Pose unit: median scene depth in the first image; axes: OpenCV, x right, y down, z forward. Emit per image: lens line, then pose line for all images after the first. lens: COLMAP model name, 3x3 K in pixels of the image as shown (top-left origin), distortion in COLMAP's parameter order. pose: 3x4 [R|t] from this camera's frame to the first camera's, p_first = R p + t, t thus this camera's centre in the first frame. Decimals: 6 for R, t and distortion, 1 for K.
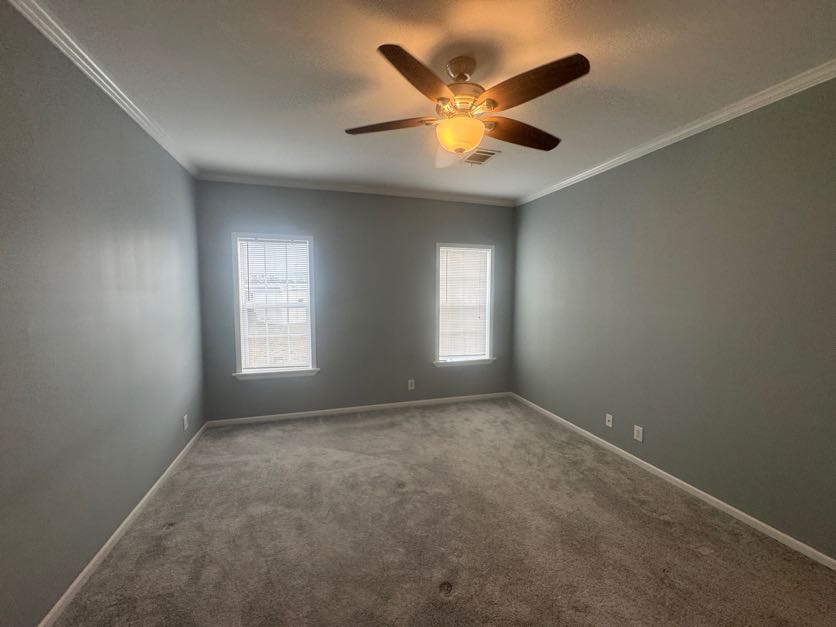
lens RADIAL K [[334.7, 0, 418.0], [0, 334.7, 313.5], [0, 0, 1]] dist [-0.001852, -0.000148]
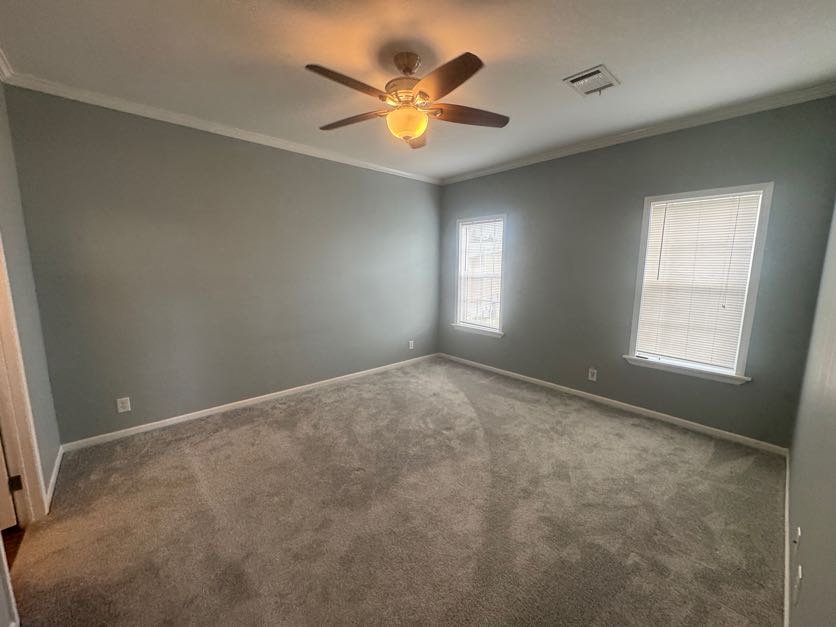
lens RADIAL K [[326.6, 0, 419.2], [0, 326.6, 309.8], [0, 0, 1]] dist [0.000187, 0.000044]
pose [[0.443935, 0.121977, -0.887718, 0.674995], [-0.075749, 0.992254, 0.098460, 0.002061], [0.892852, 0.023534, 0.449736, 0.316413]]
